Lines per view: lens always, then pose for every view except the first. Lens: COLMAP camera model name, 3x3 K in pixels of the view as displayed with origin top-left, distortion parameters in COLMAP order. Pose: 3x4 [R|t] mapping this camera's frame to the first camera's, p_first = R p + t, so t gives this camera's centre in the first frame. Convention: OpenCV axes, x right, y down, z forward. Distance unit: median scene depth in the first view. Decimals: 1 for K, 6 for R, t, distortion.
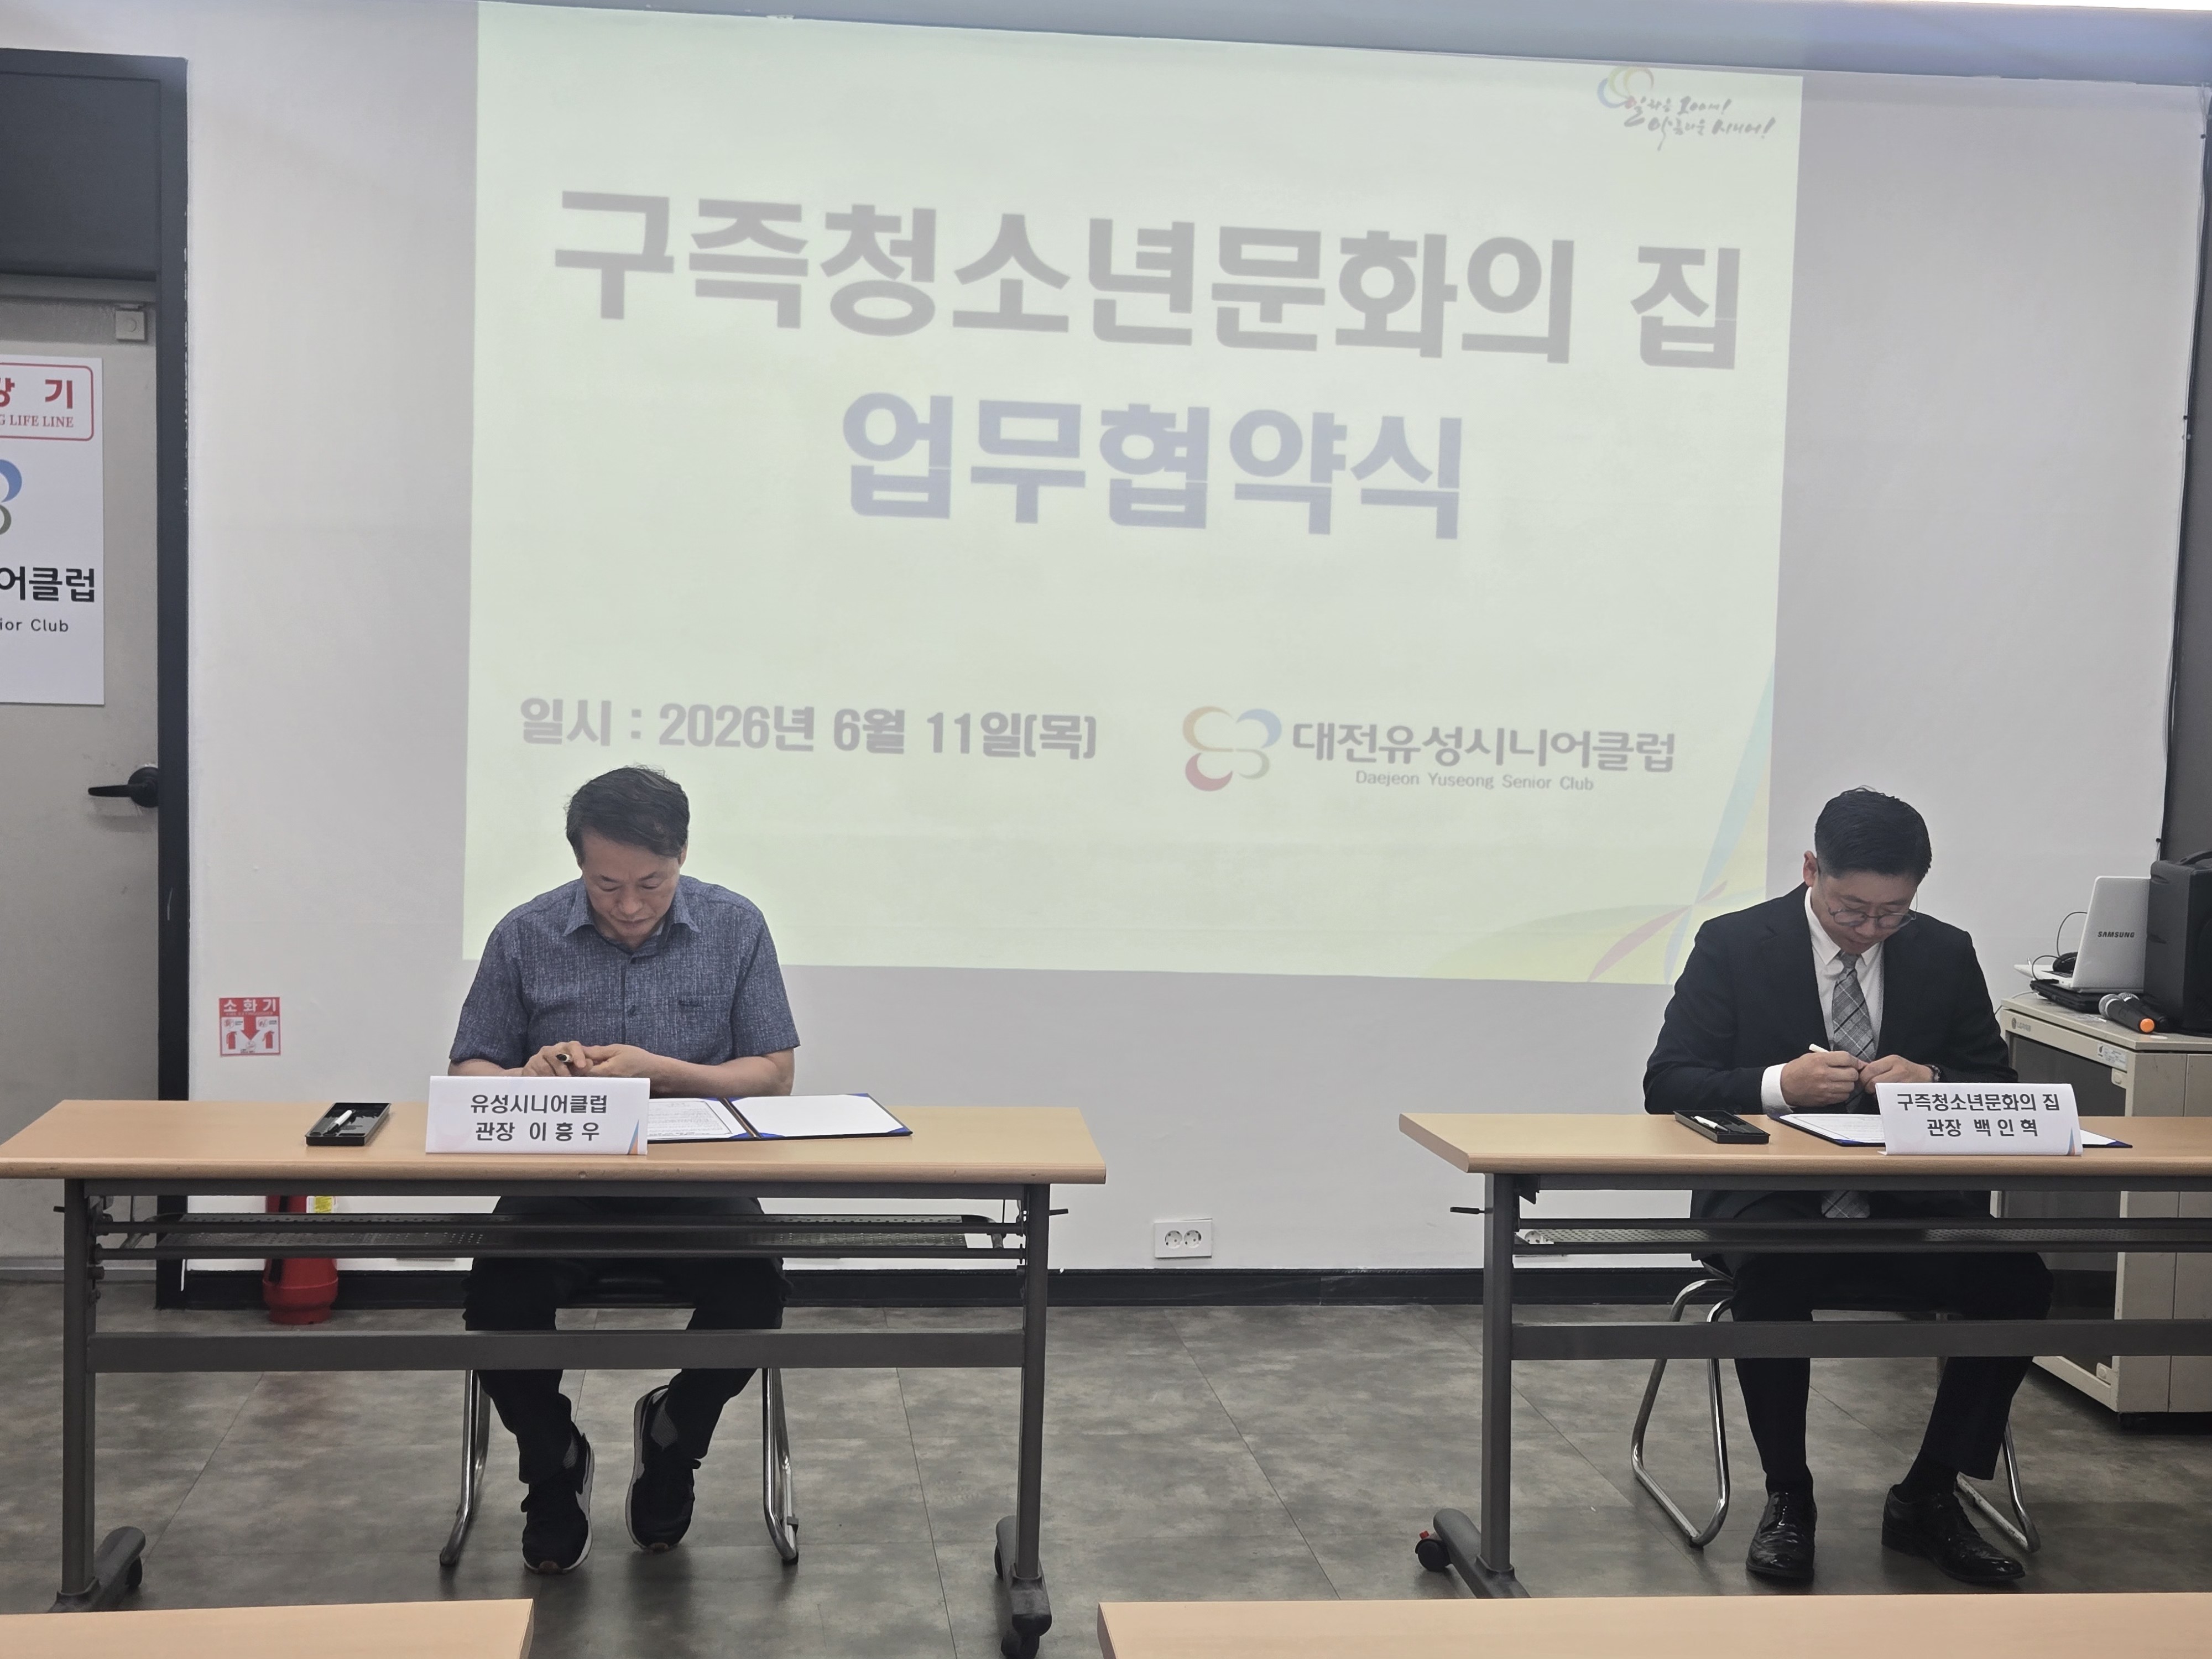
lens RADIAL K [[3103.2, 0, 1142.5], [0, 3103.2, 887.0], [0, 0, 1]] dist [0.038698, 0.000000]
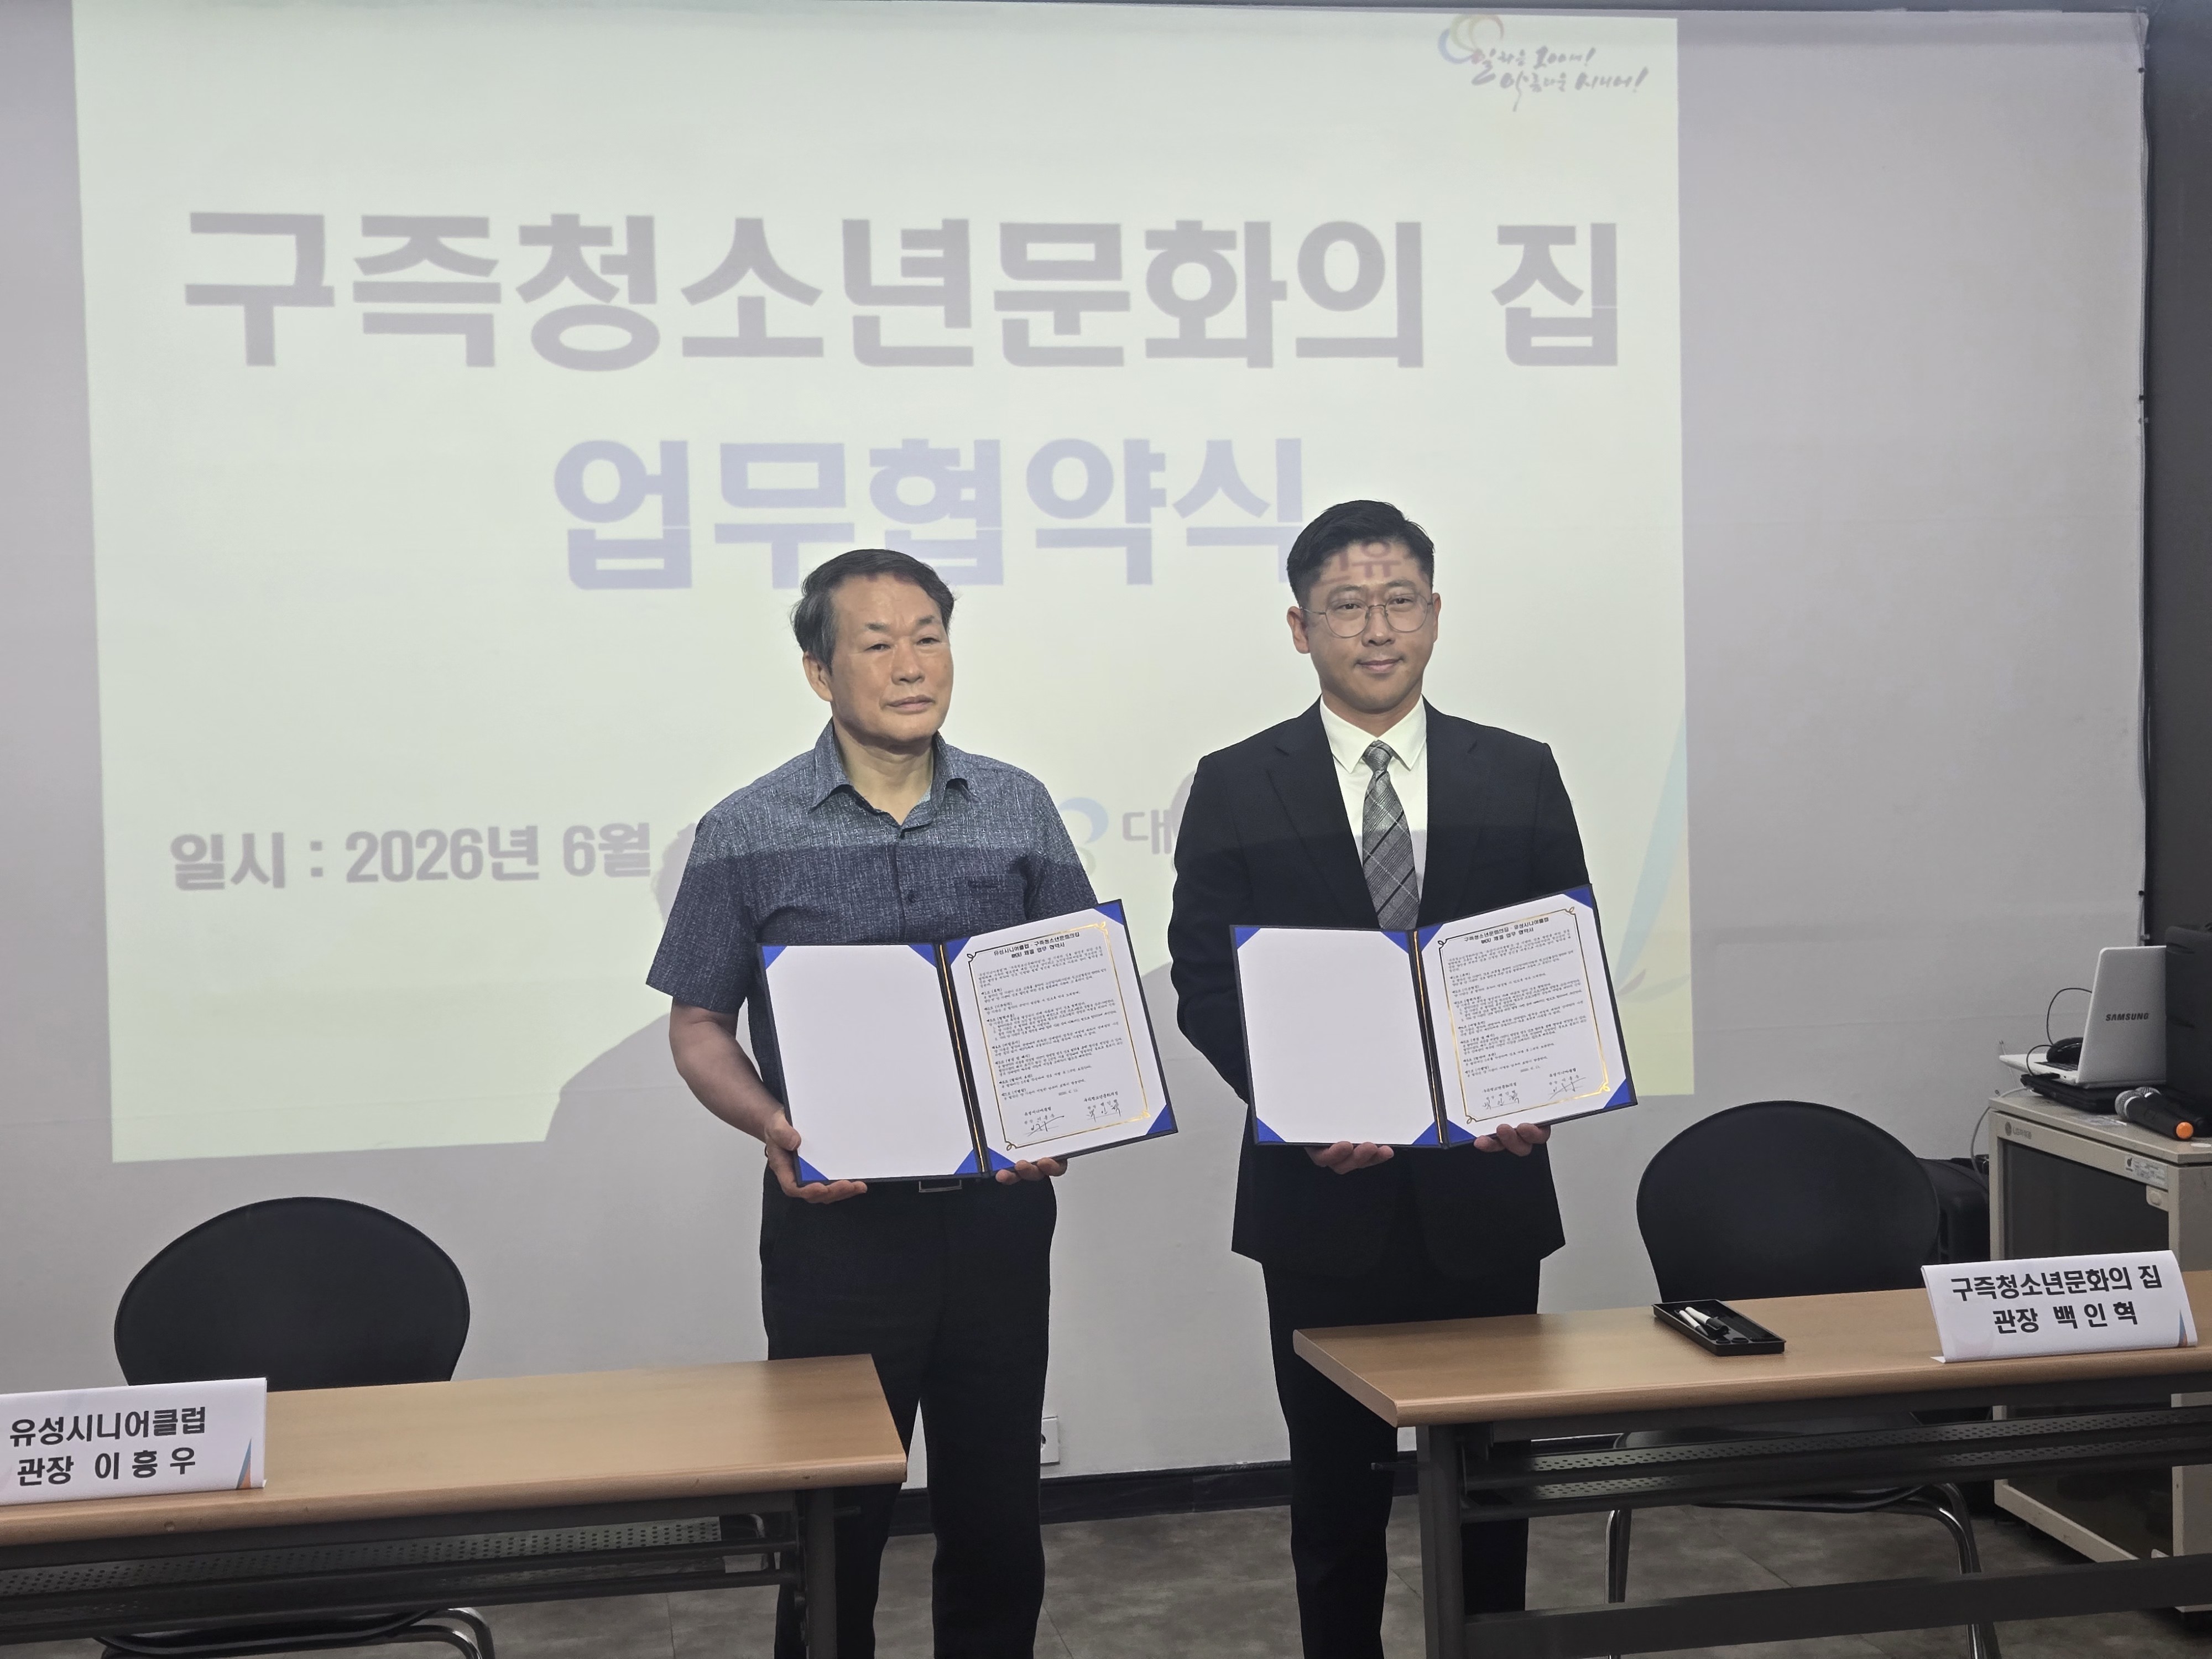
lens RADIAL K [[3103.2, 0, 1110.3], [0, 3103.2, 828.4], [0, 0, 1]] dist [0.038698, 0.000000]
pose [[0.997160, -0.054727, 0.051731, 0.002577], [0.056486, 0.997852, -0.033186, -0.021703], [-0.049804, 0.036014, 0.998110, 0.176554]]
